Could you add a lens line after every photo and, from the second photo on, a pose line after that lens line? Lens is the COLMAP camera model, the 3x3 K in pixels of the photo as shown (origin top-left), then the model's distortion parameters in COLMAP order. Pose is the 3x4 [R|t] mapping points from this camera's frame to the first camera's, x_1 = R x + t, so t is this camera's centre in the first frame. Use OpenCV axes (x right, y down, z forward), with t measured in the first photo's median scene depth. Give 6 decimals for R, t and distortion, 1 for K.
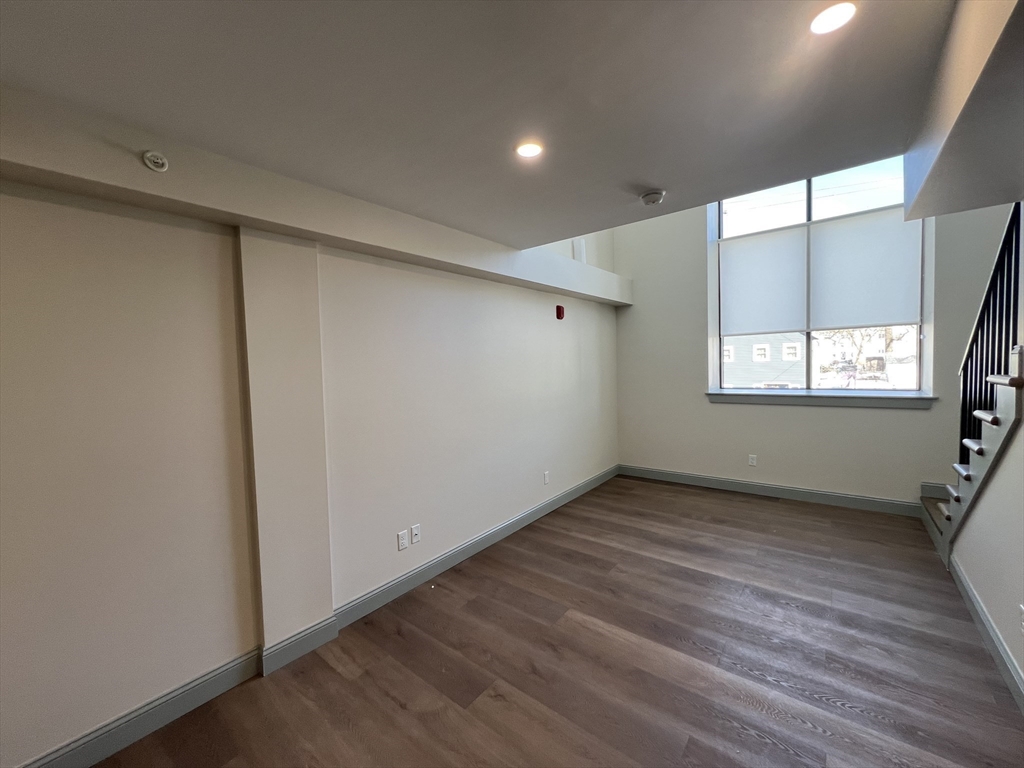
lens RADIAL K [[412.9, 0, 511.0], [0, 412.9, 382.6], [0, 0, 1]] dist [-0.001703, 0.010323]
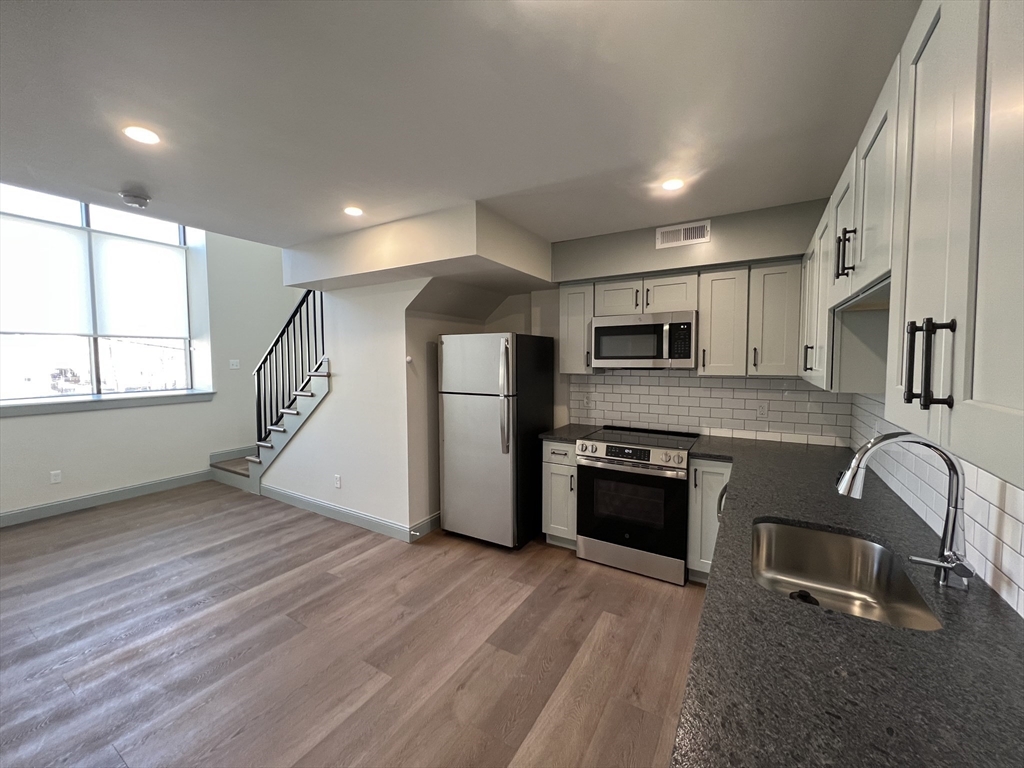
lens RADIAL K [[412.9, 0, 511.0], [0, 412.9, 382.6], [0, 0, 1]] dist [-0.001703, 0.010323]
pose [[-0.114558, -0.028844, 0.992998, -0.508118], [0.053726, 0.997936, 0.035186, 0.008220], [-0.991963, 0.057381, -0.112771, 0.147779]]
